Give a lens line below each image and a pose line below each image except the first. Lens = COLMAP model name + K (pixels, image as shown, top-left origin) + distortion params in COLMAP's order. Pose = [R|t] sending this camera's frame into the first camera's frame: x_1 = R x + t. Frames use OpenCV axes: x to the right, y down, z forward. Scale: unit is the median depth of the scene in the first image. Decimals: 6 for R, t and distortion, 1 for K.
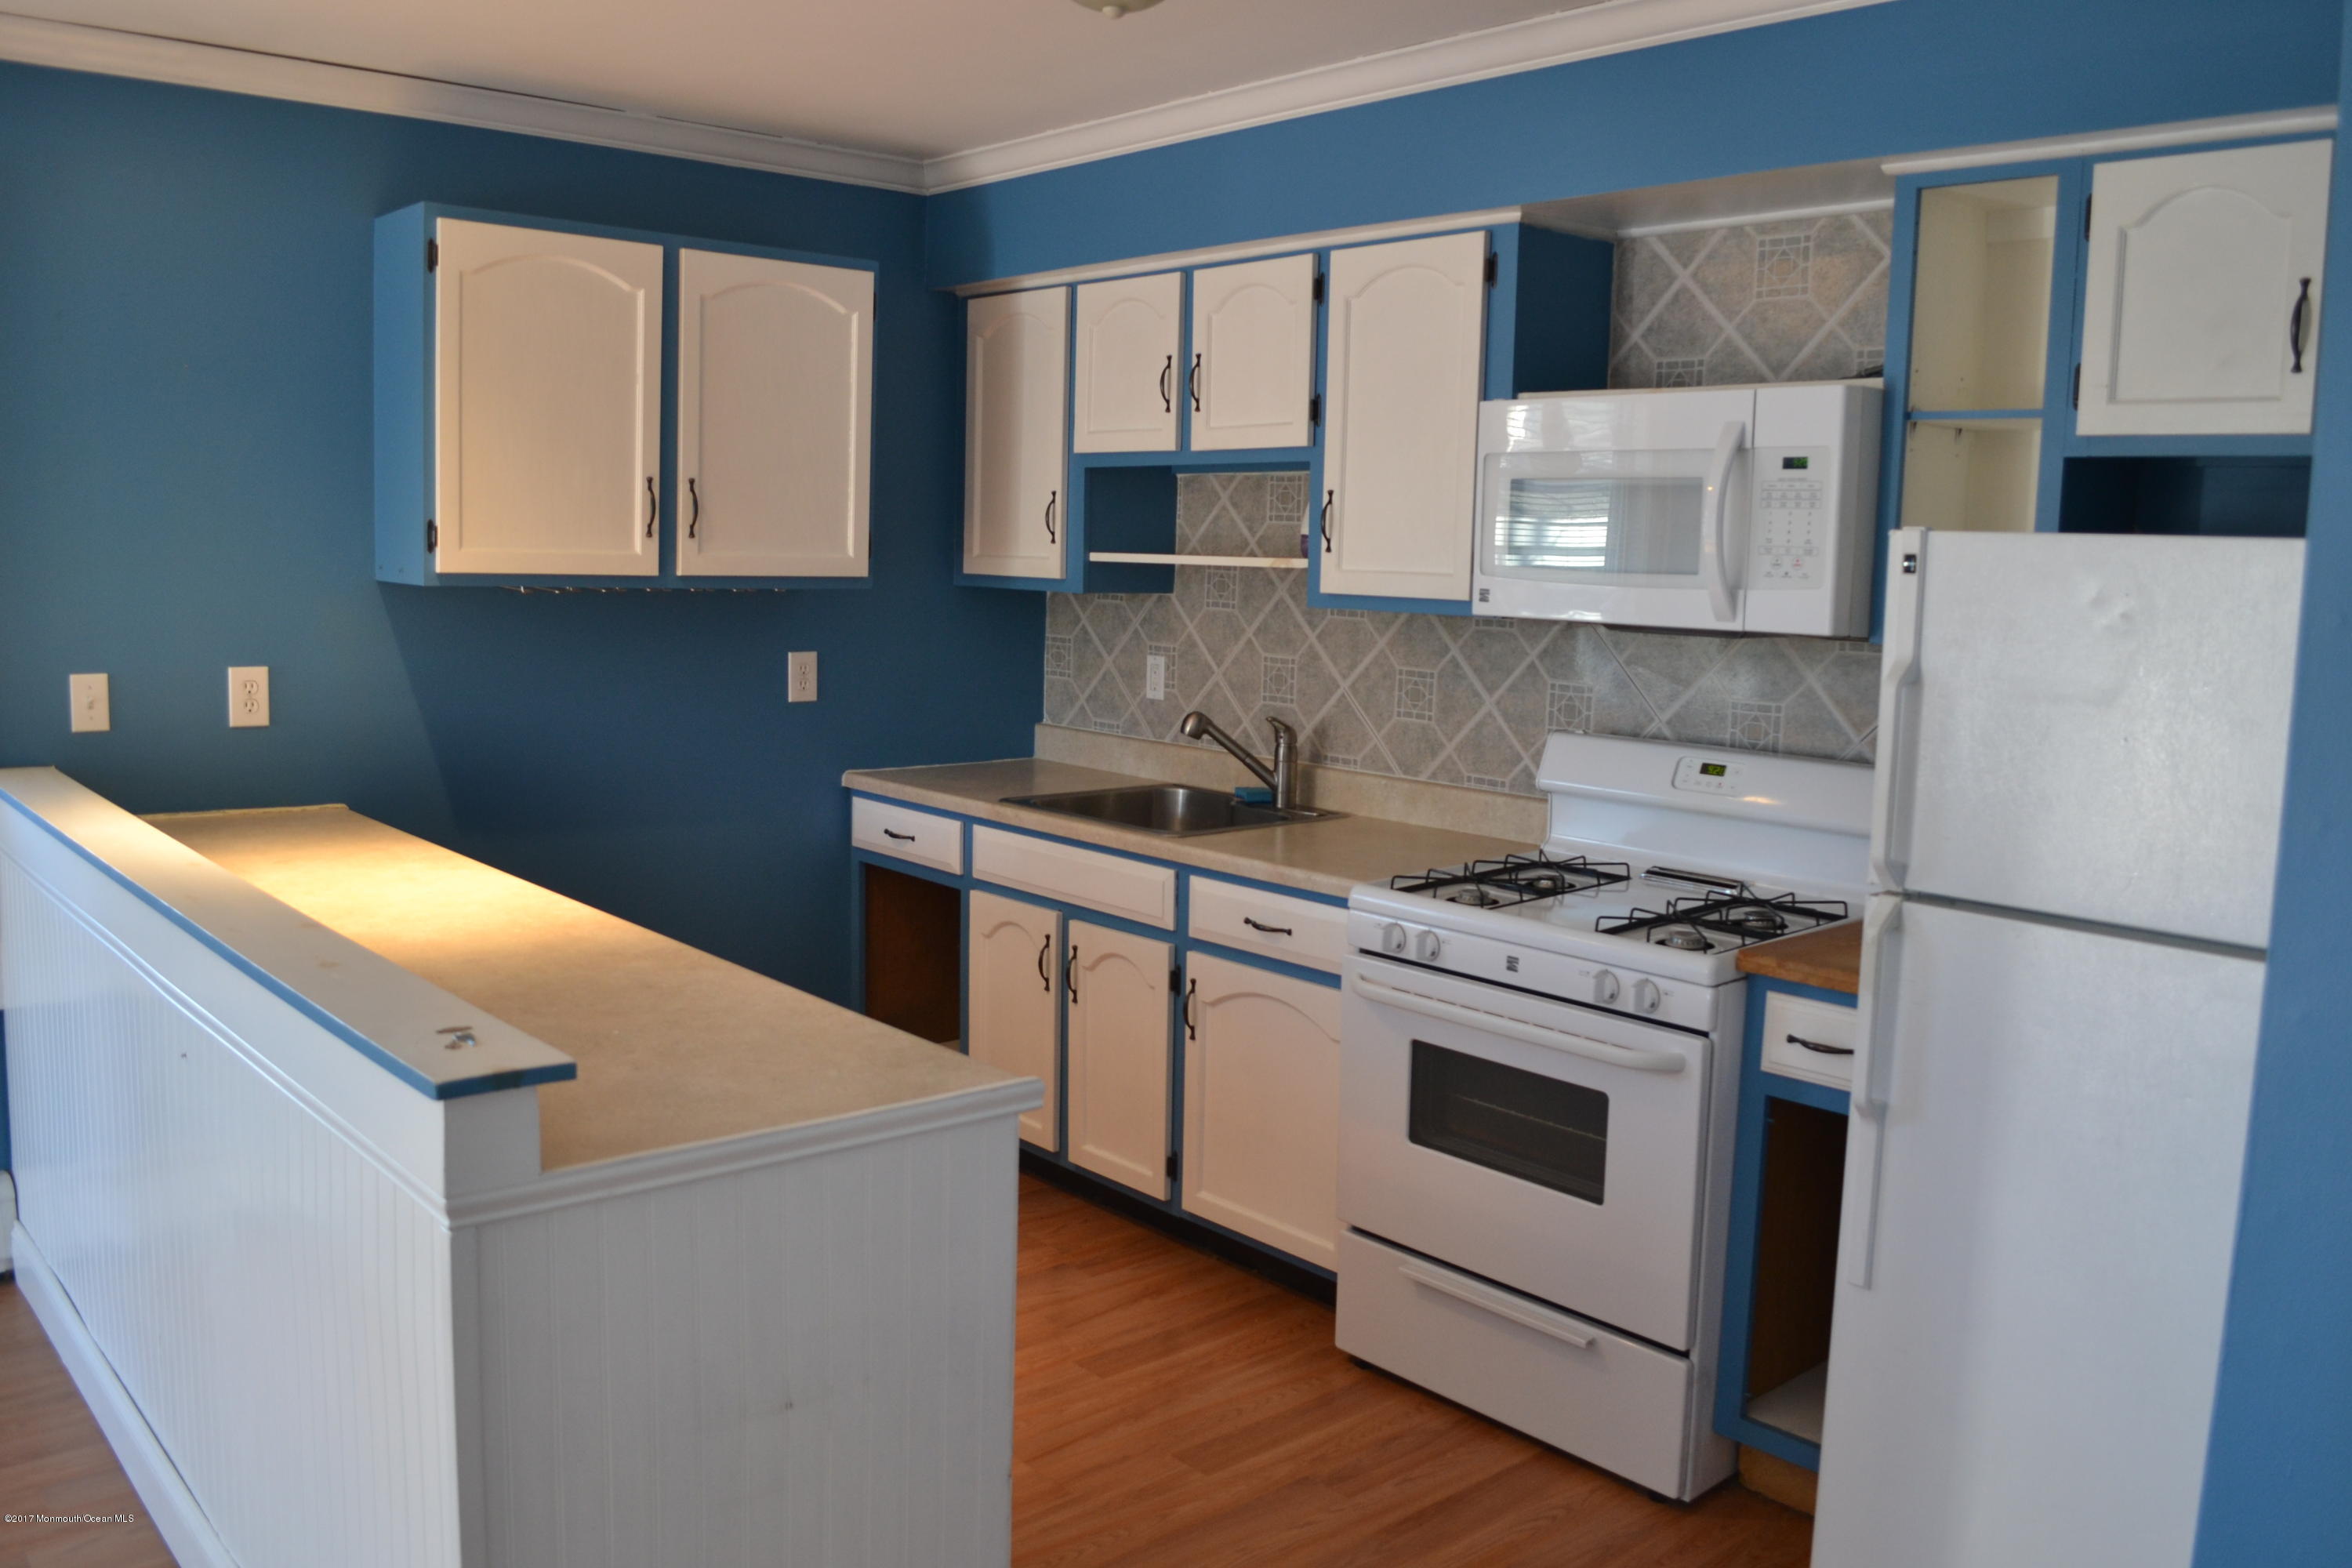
lens RADIAL K [[1877.8, 0, 1178.0], [0, 1877.8, 783.4], [0, 0, 1]] dist [-0.086662, 0.012032]
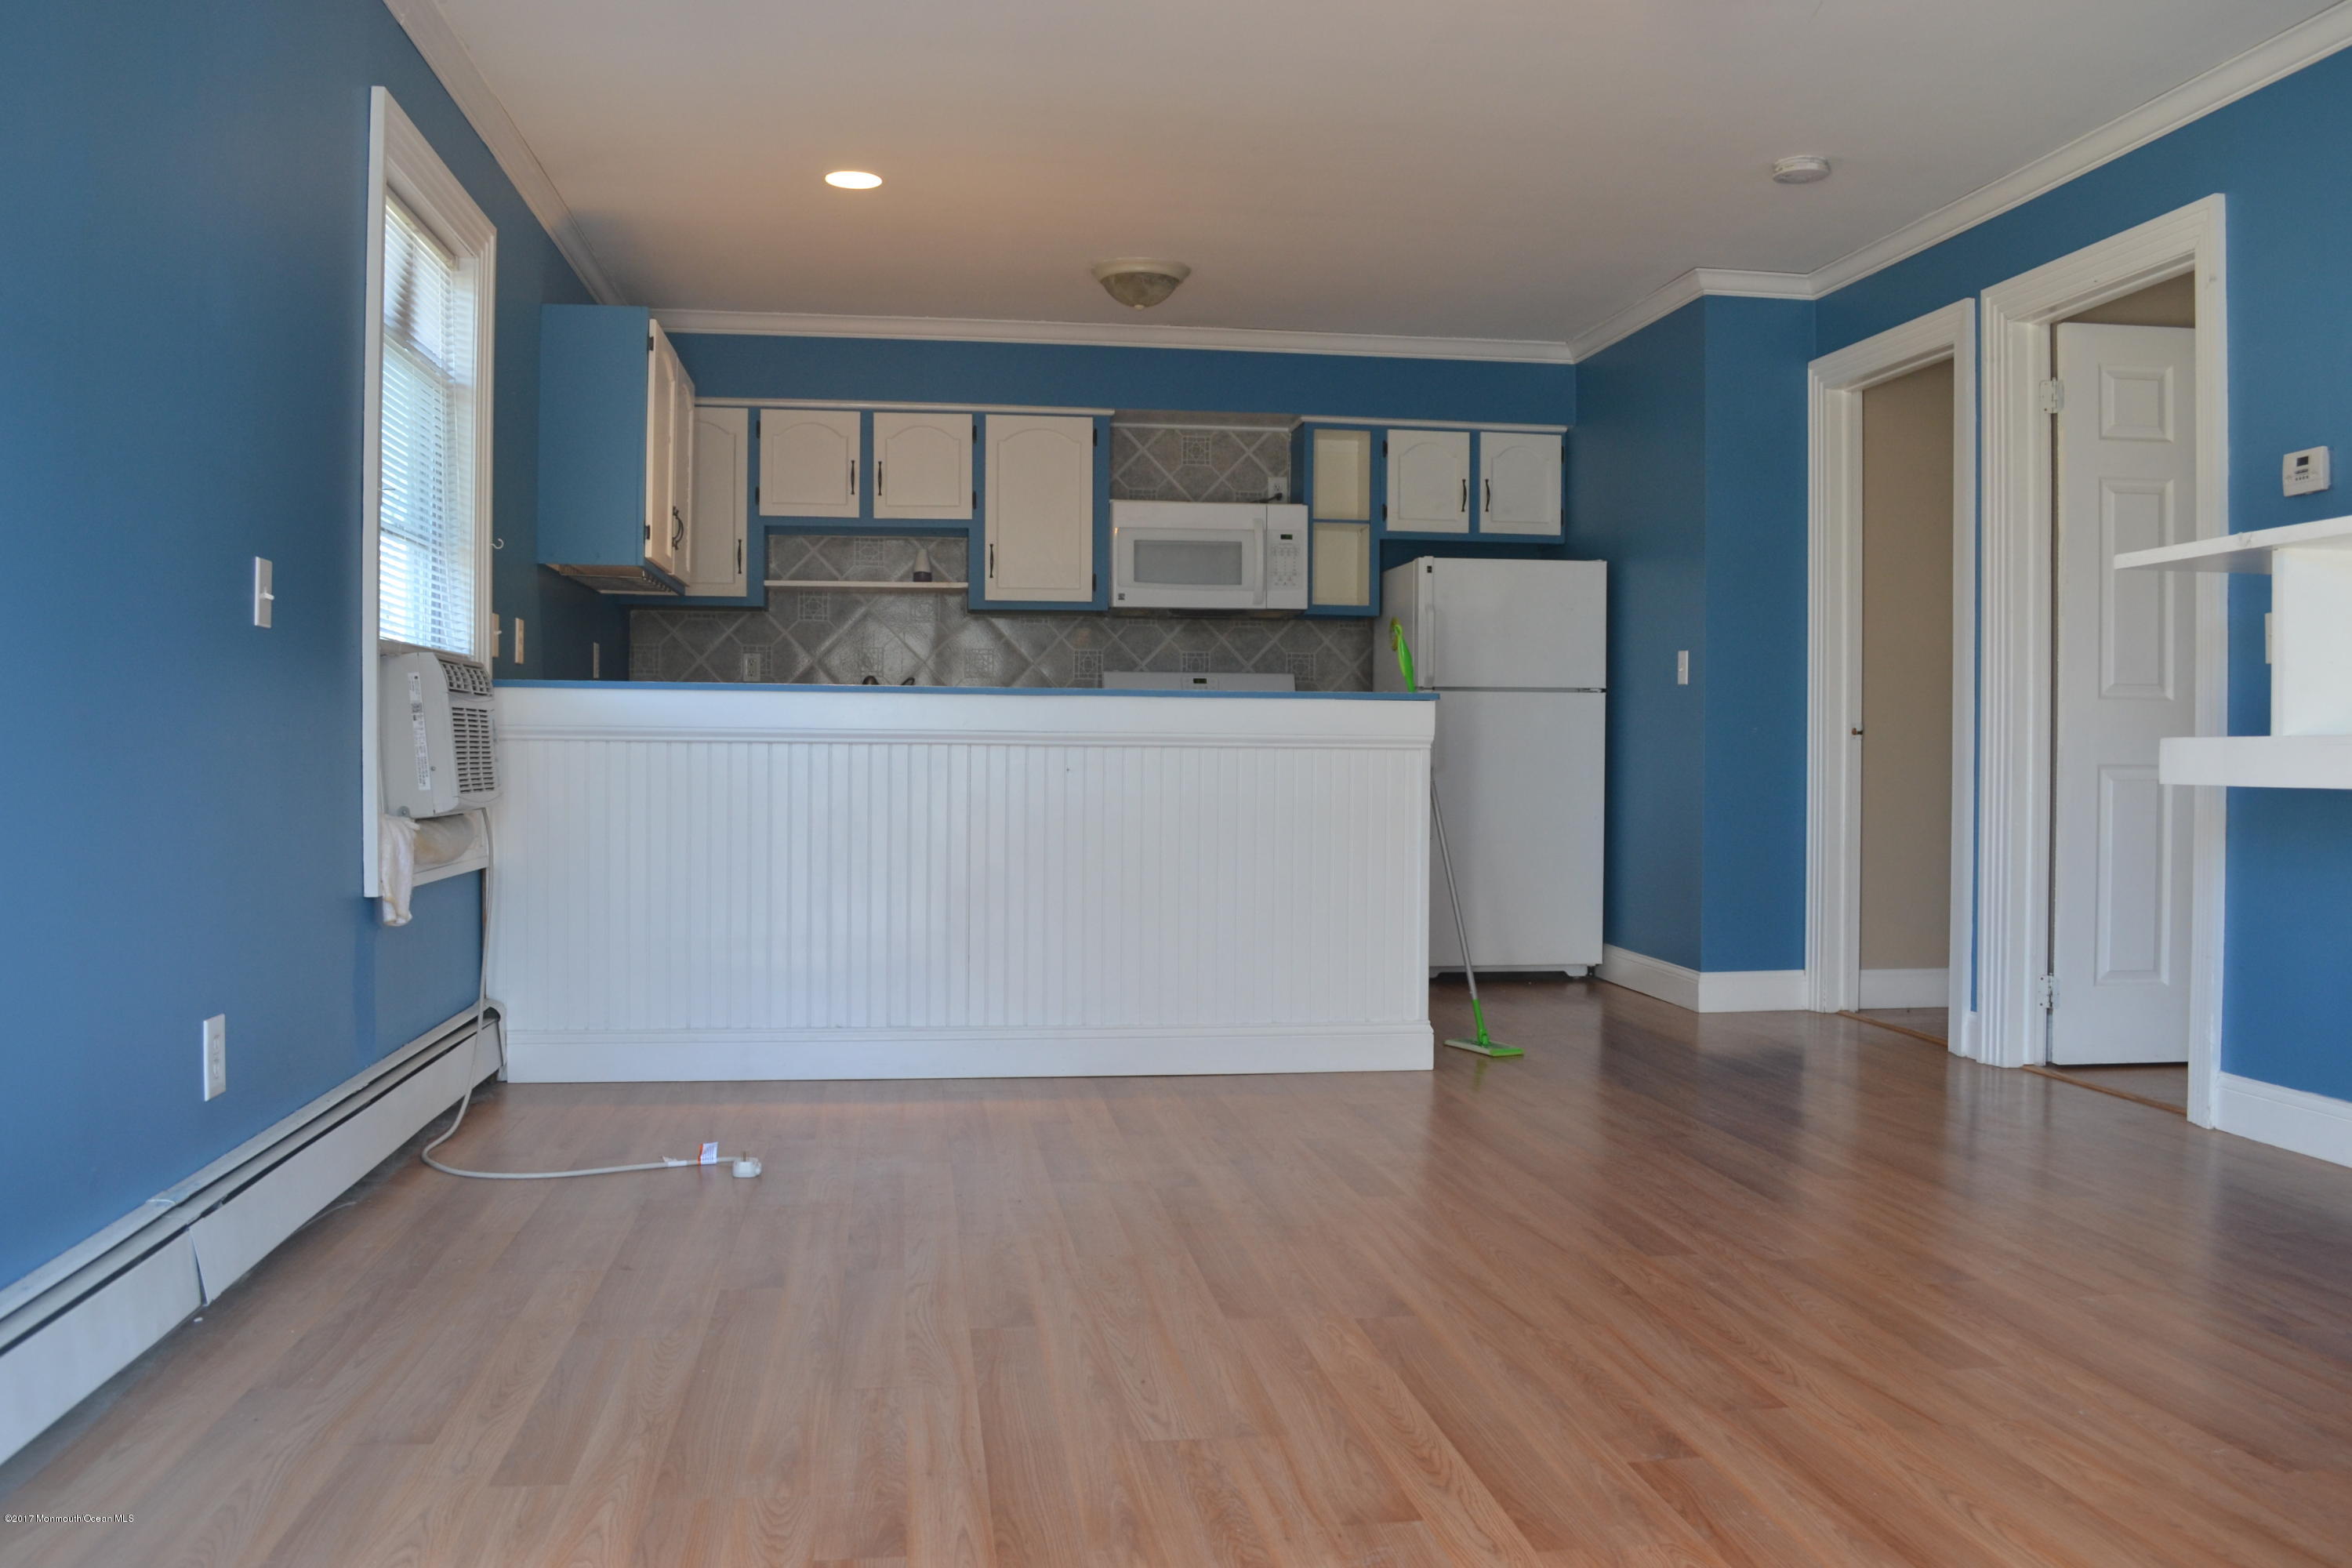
lens RADIAL K [[1877.8, 0, 1175.3], [0, 1877.8, 777.3], [0, 0, 1]] dist [-0.086662, 0.012032]
pose [[0.550609, -0.037280, 0.833931, -1.446874], [0.115706, 0.992767, -0.032015, 0.159006], [-0.826706, 0.114119, 0.550940, -0.138570]]
